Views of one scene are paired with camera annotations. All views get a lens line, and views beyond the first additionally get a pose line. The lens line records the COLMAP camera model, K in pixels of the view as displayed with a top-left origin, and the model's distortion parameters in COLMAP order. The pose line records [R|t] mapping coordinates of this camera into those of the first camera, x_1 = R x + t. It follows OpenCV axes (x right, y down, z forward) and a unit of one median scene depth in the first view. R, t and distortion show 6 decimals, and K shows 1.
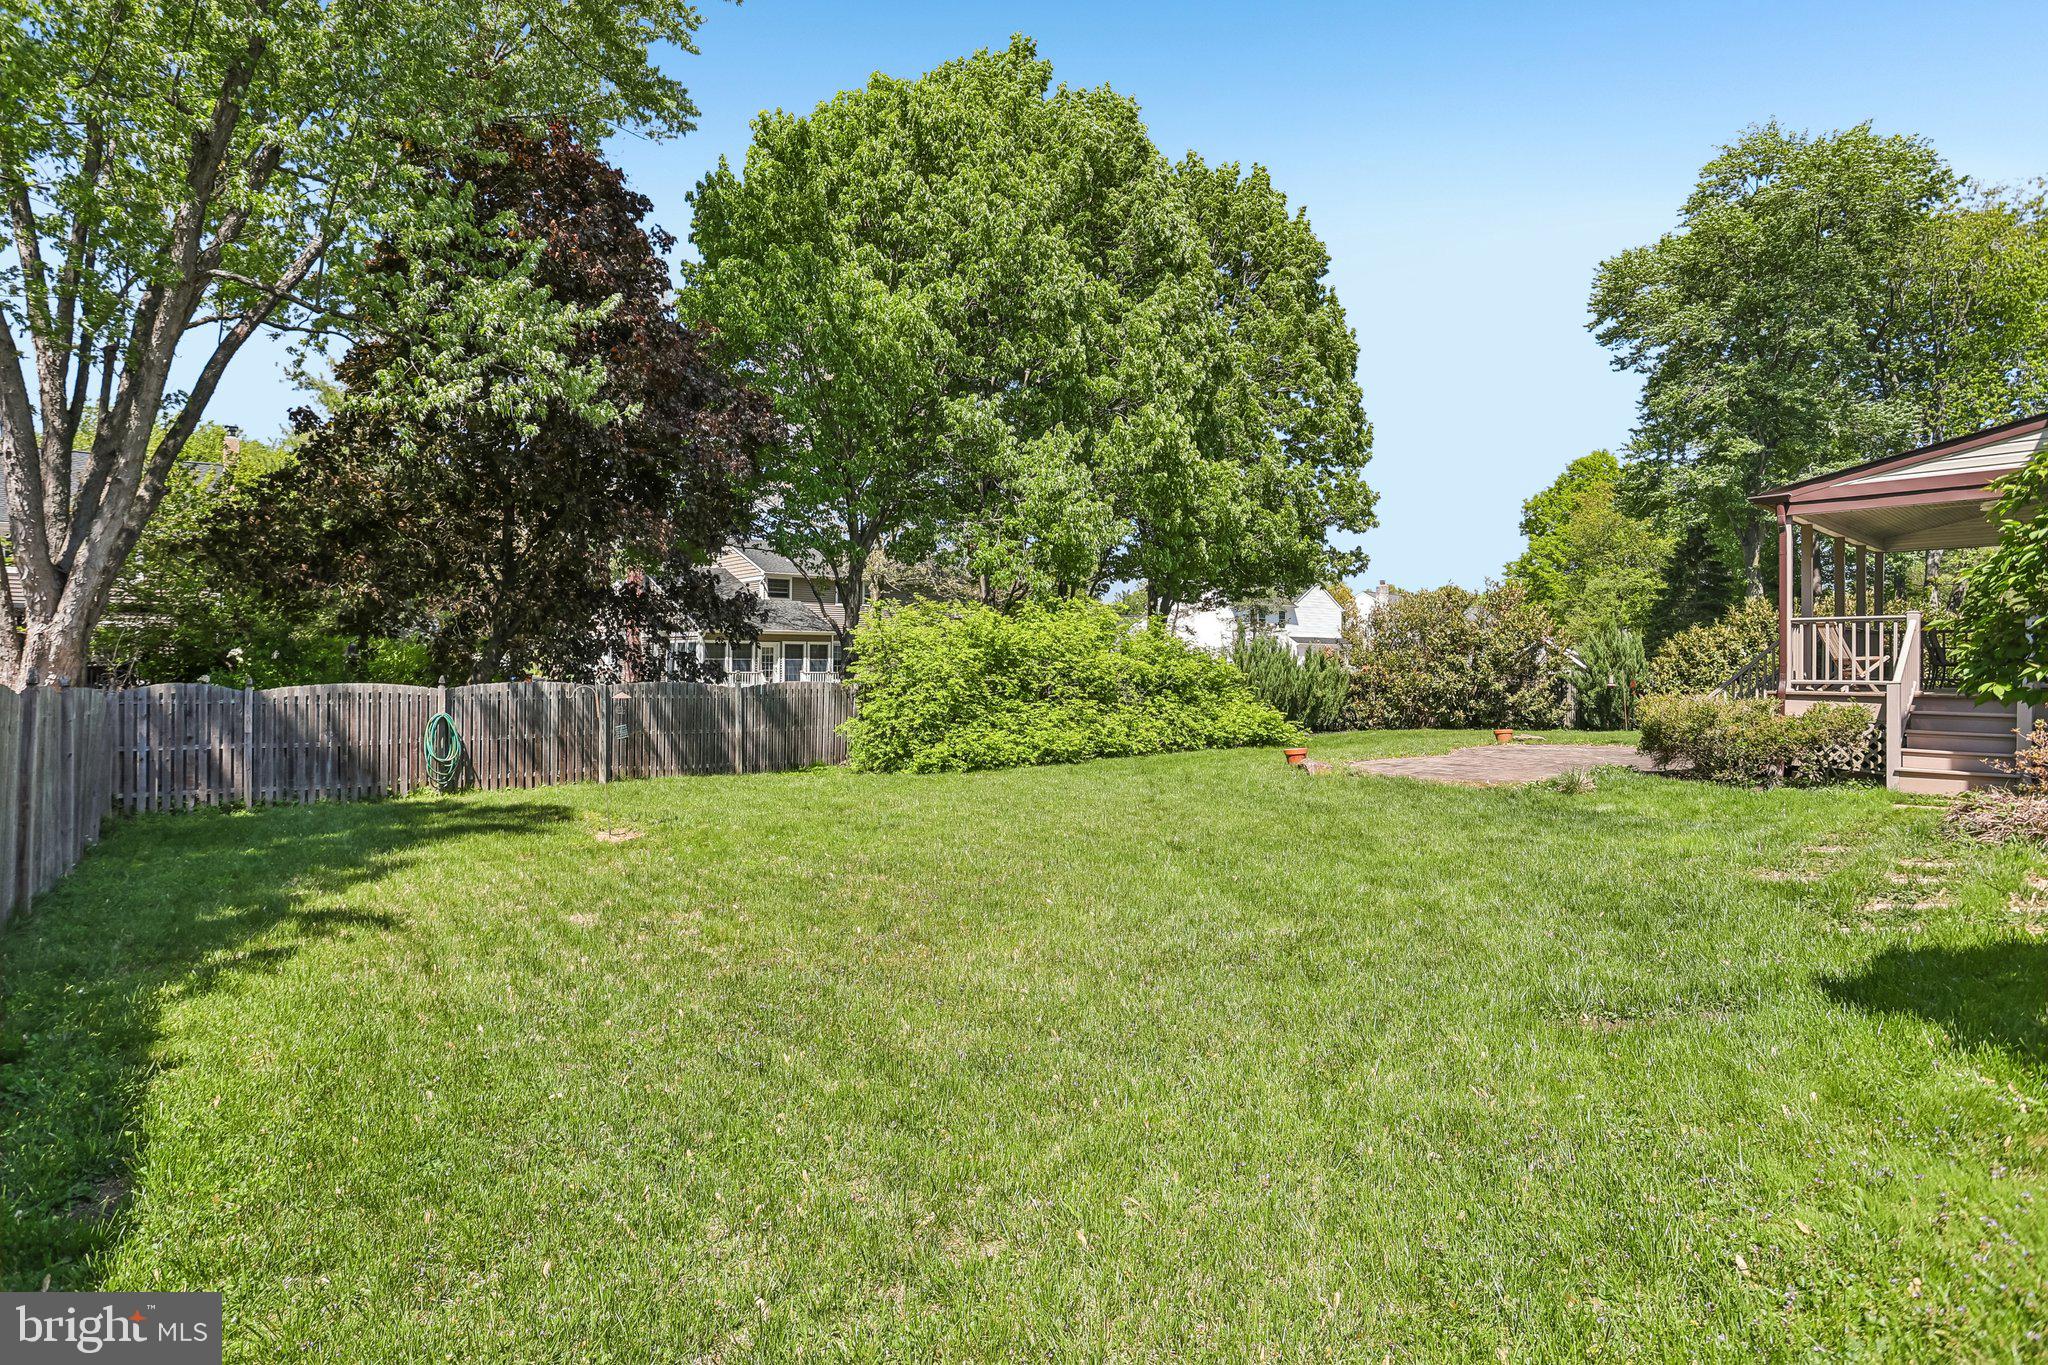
lens RADIAL K [[1061.2, 0, 1014.8], [0, 1061.2, 625.7], [0, 0, 1]] dist [0.000899, 0.000082]
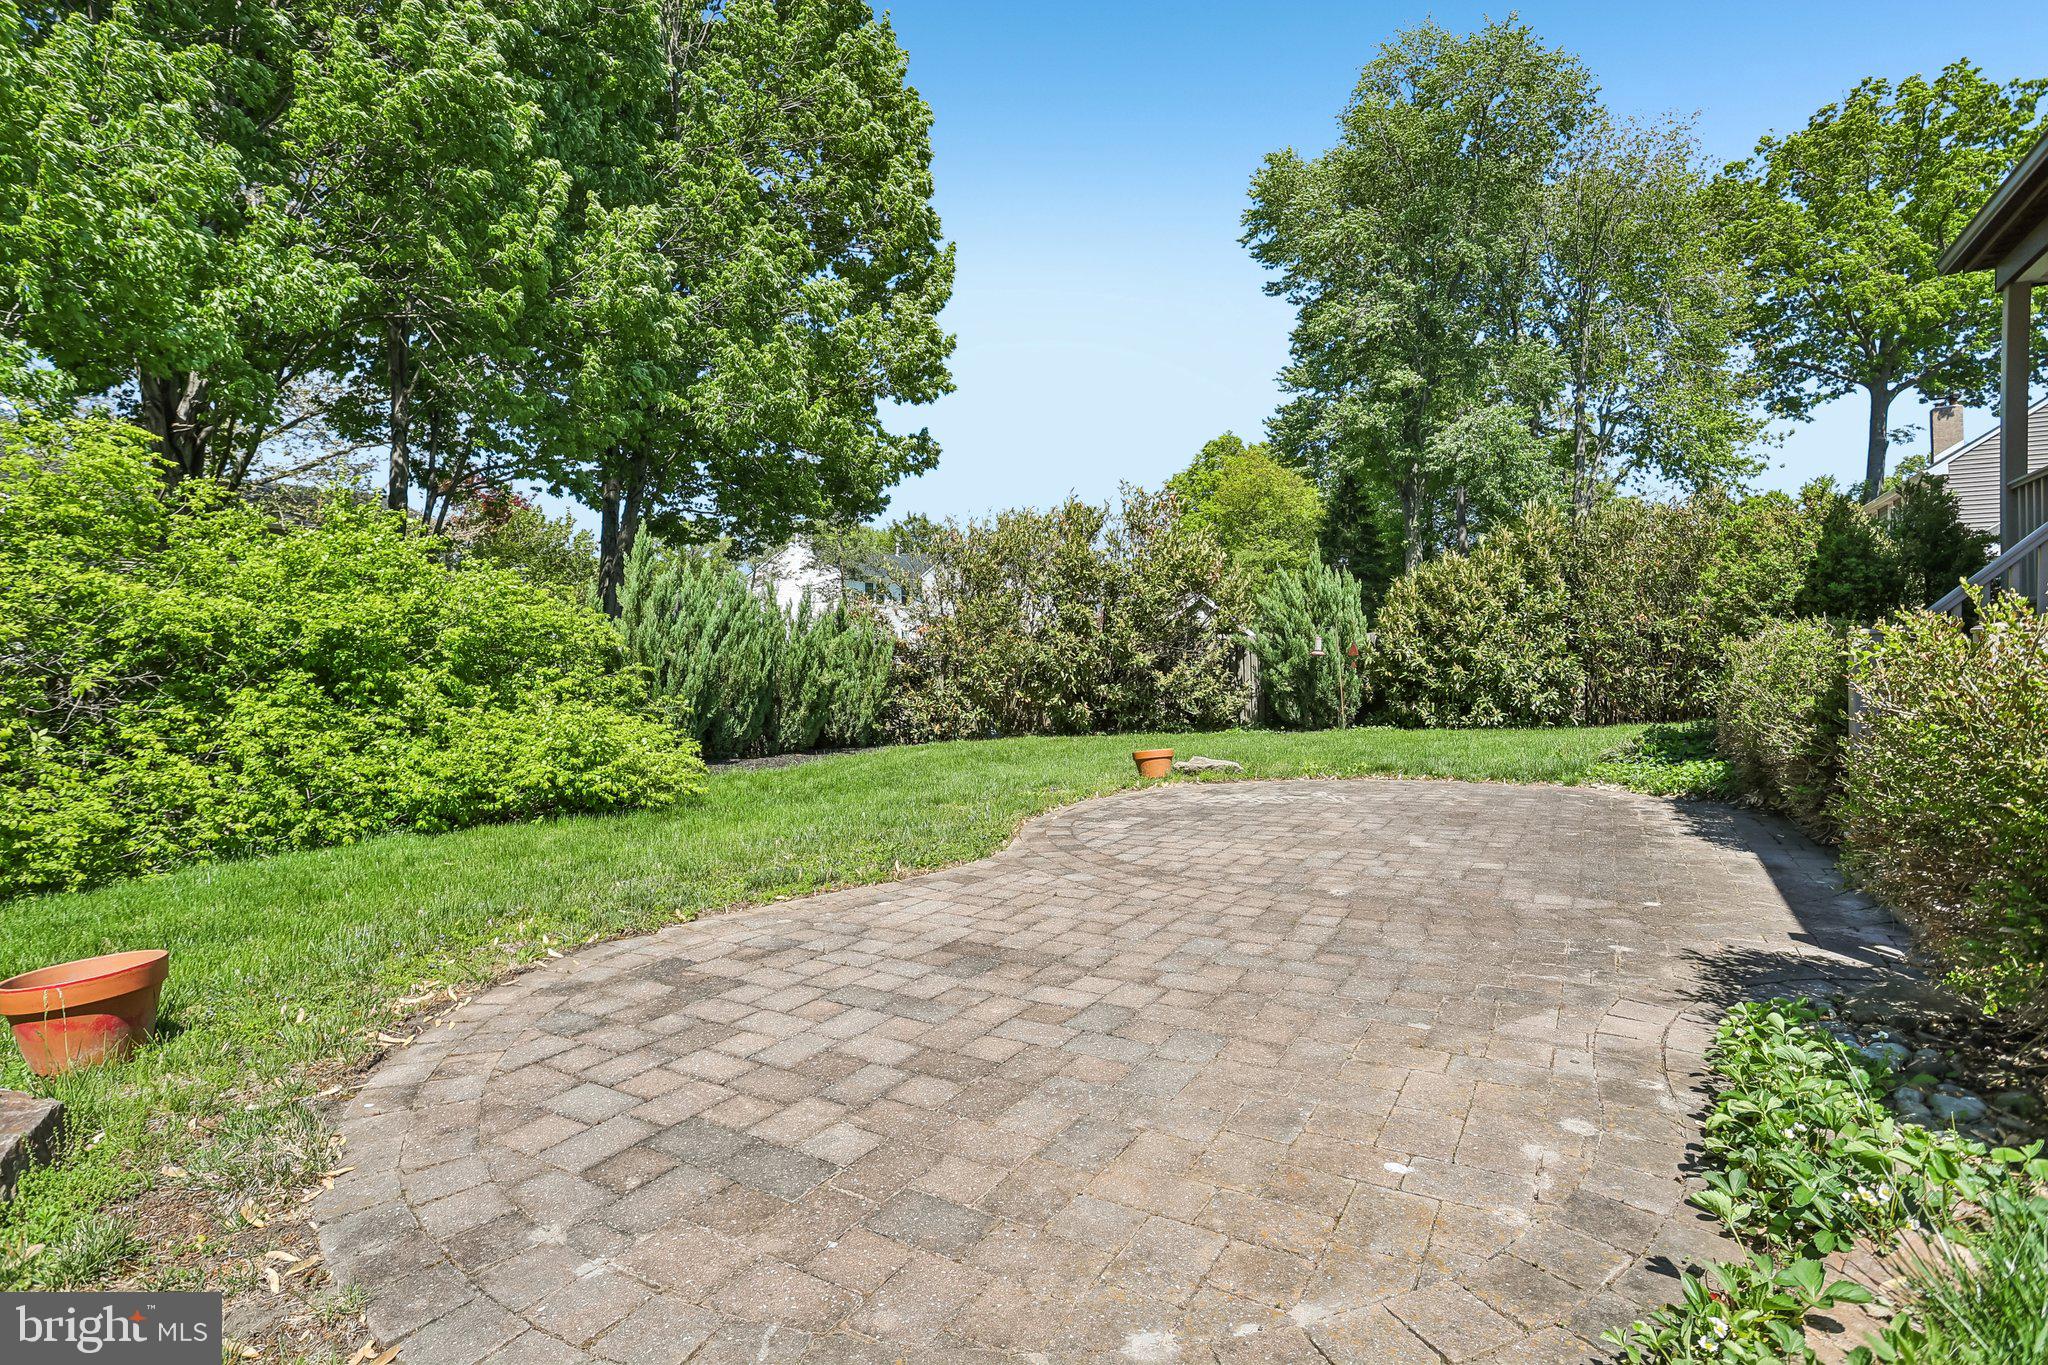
lens RADIAL K [[1004.2, 0, 1026.5], [0, 1004.2, 657.5], [0, 0, 1]] dist [0.000027, 0.000157]
pose [[0.951934, -0.016233, 0.305871, 0.217498], [0.007341, 0.999517, 0.030197, 0.037669], [-0.306214, -0.026500, 0.951594, 0.477280]]
